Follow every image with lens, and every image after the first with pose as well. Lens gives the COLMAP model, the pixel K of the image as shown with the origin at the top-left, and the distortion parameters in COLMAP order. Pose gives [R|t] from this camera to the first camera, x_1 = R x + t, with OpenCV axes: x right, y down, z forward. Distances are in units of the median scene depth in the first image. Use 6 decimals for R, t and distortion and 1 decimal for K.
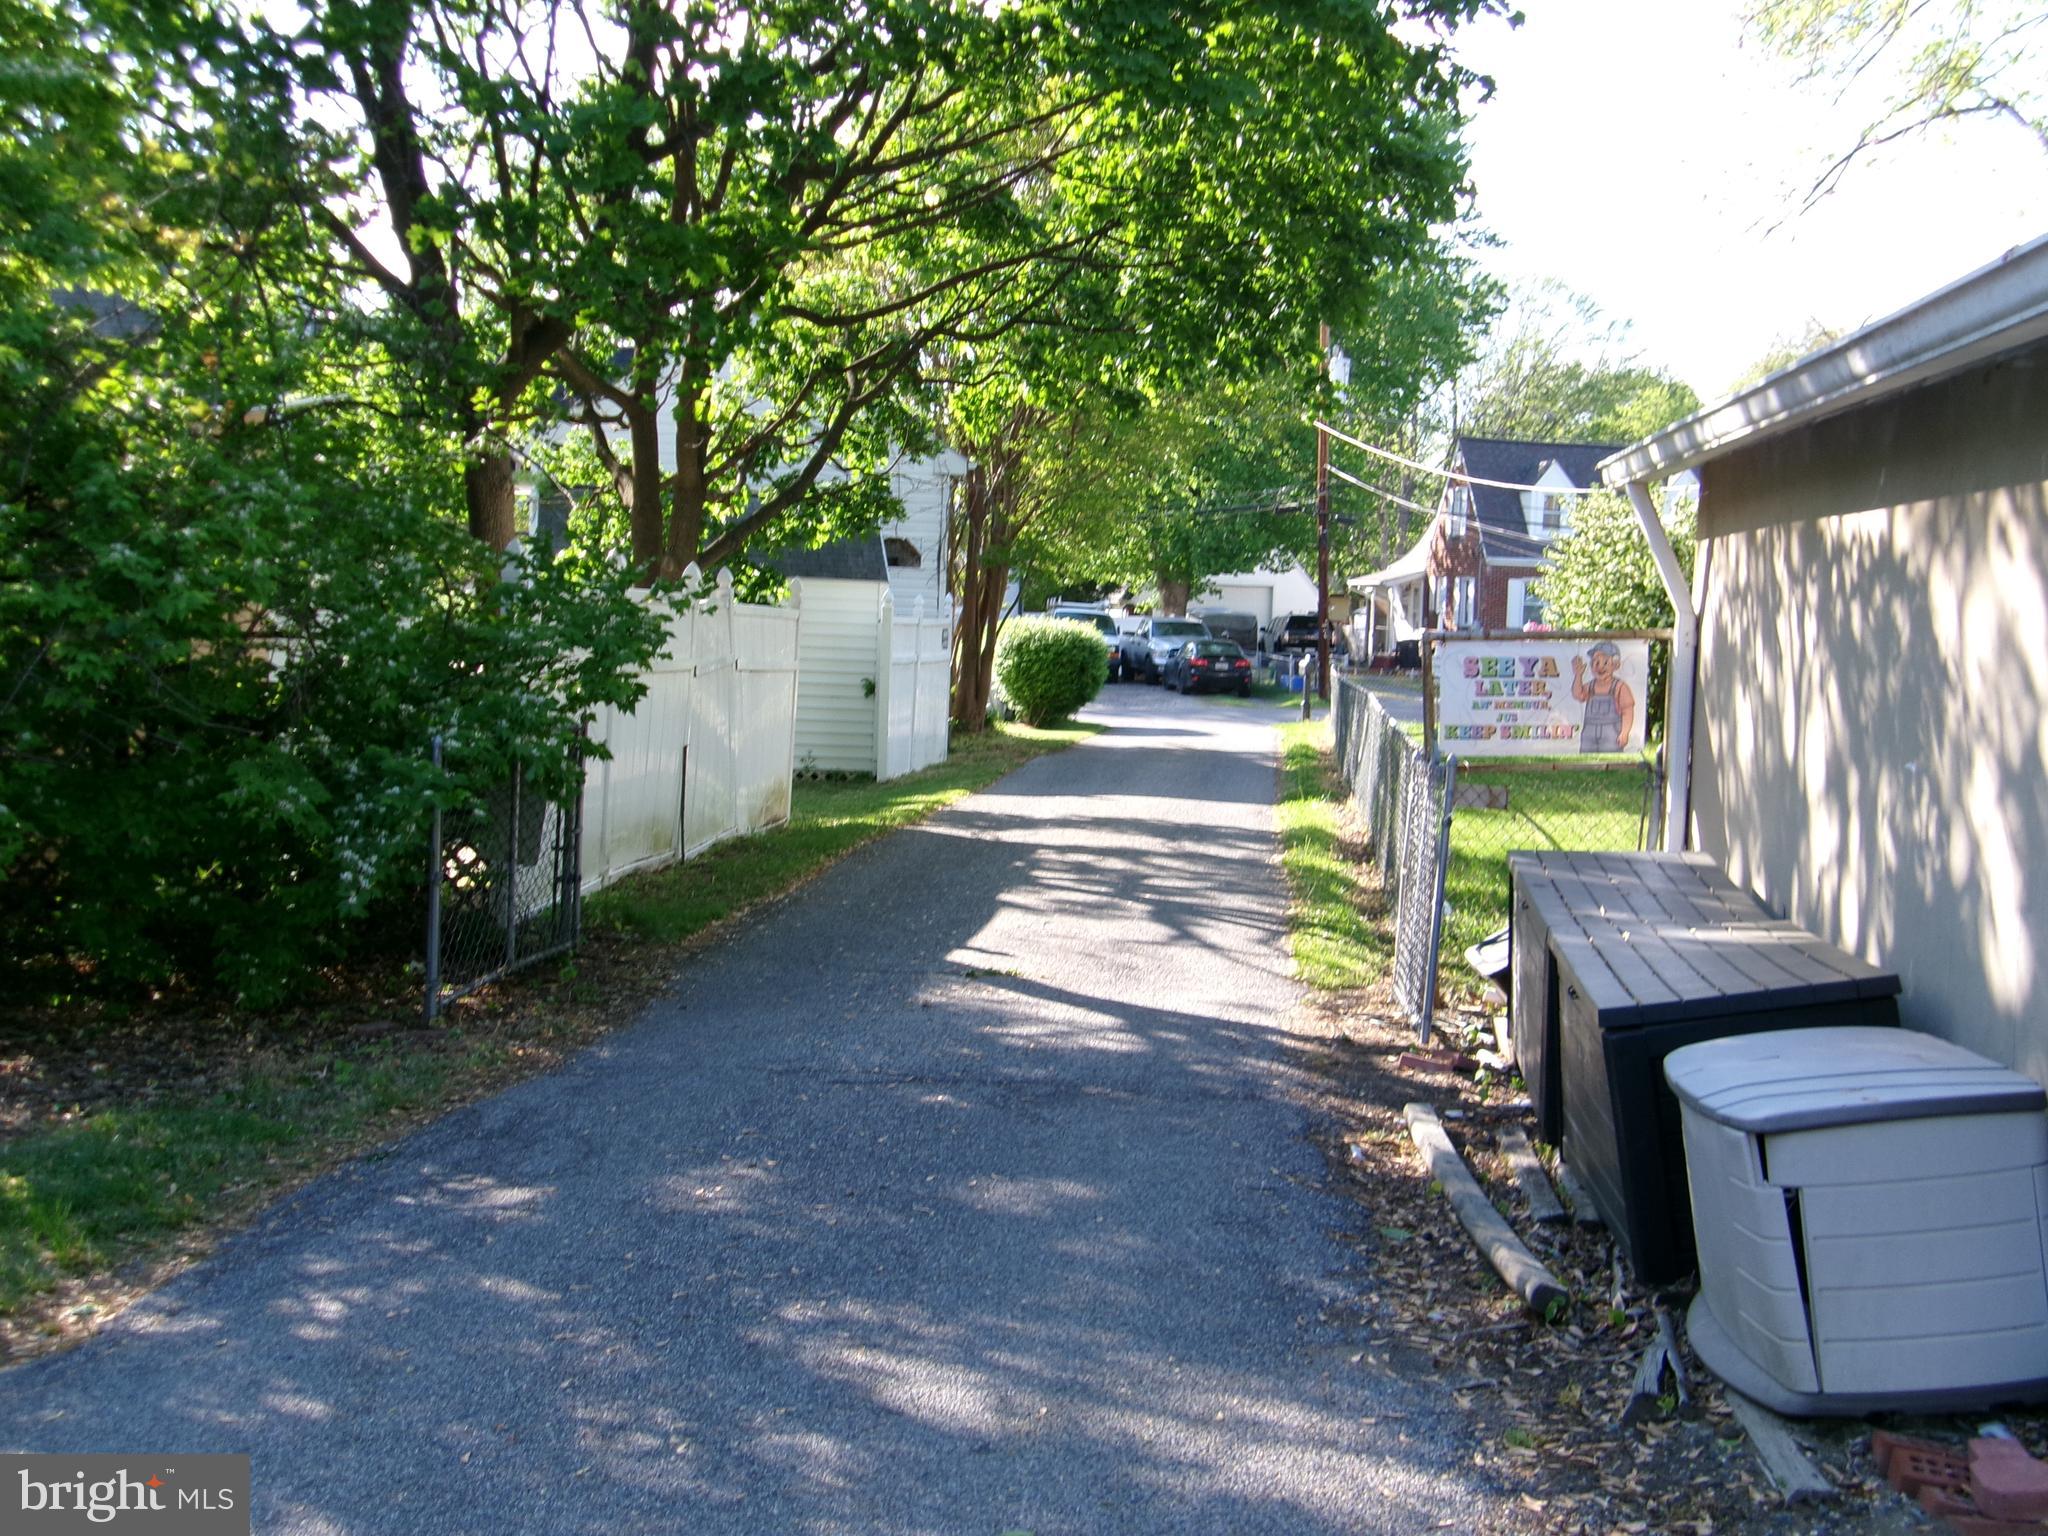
lens RADIAL K [[2476.4, 0, 1021.3], [0, 2476.4, 743.0], [0, 0, 1]] dist [-0.003594, 0.059579]
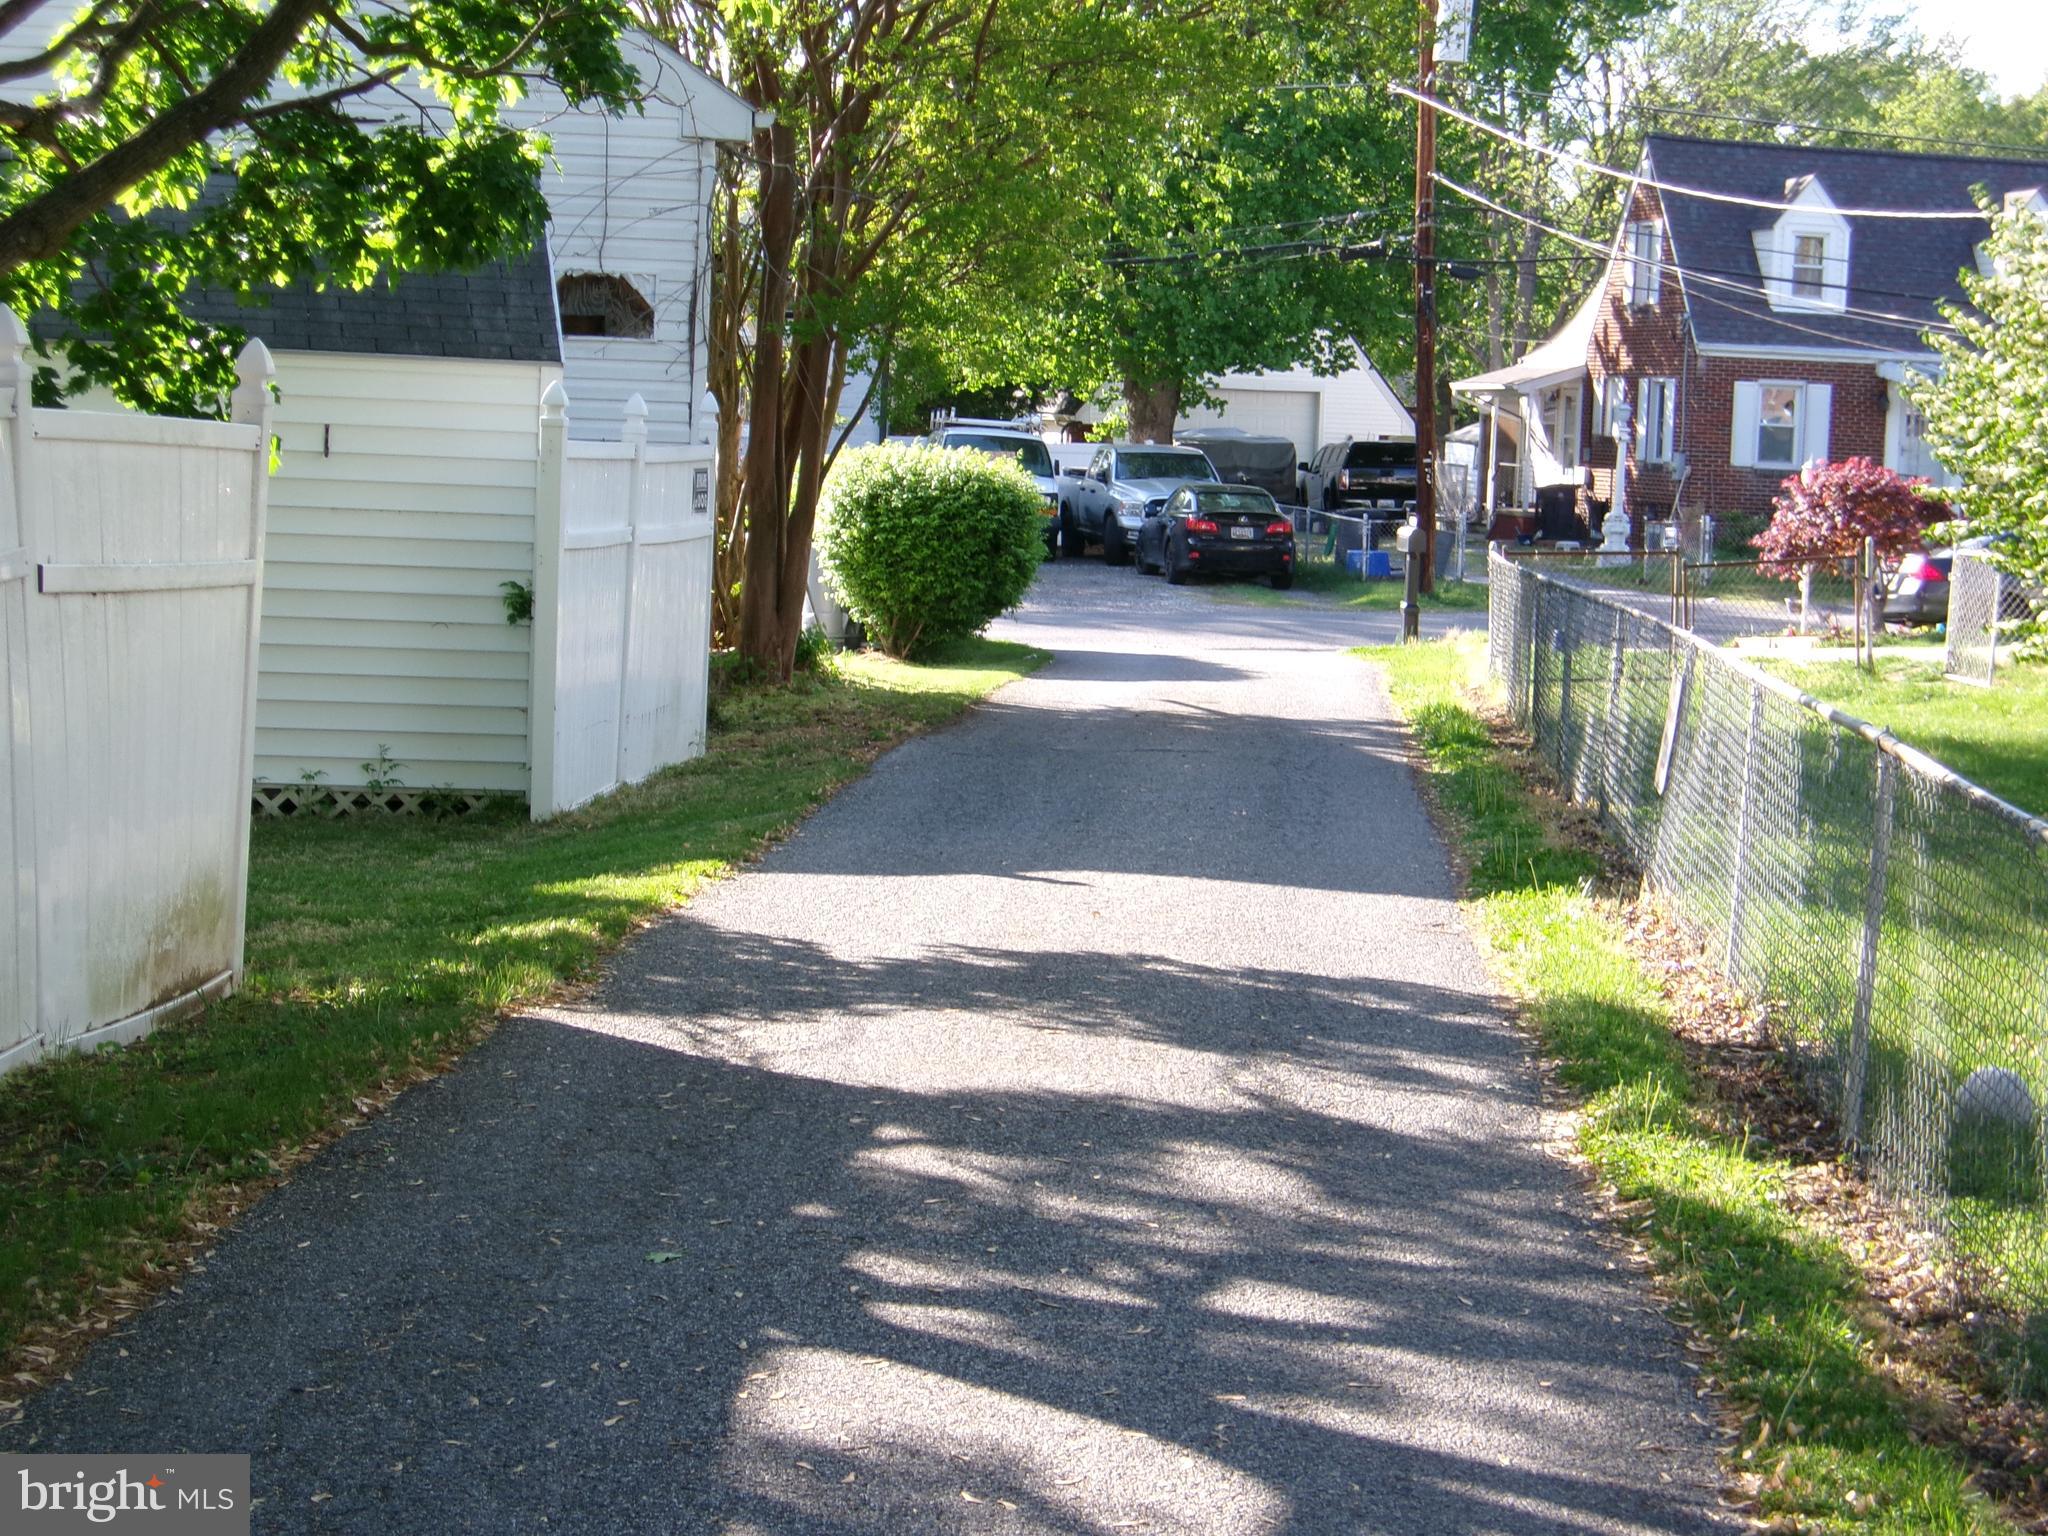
lens RADIAL K [[3829.5, 0, 1024.0], [0, 3829.5, 768.0], [0, 0, 1]] dist [0.009214, -1.386980]
pose [[0.999448, 0.000912, 0.033217, 0.015435], [-0.002031, 0.999431, 0.033683, -0.039665], [-0.033167, -0.033732, 0.998880, 0.767332]]
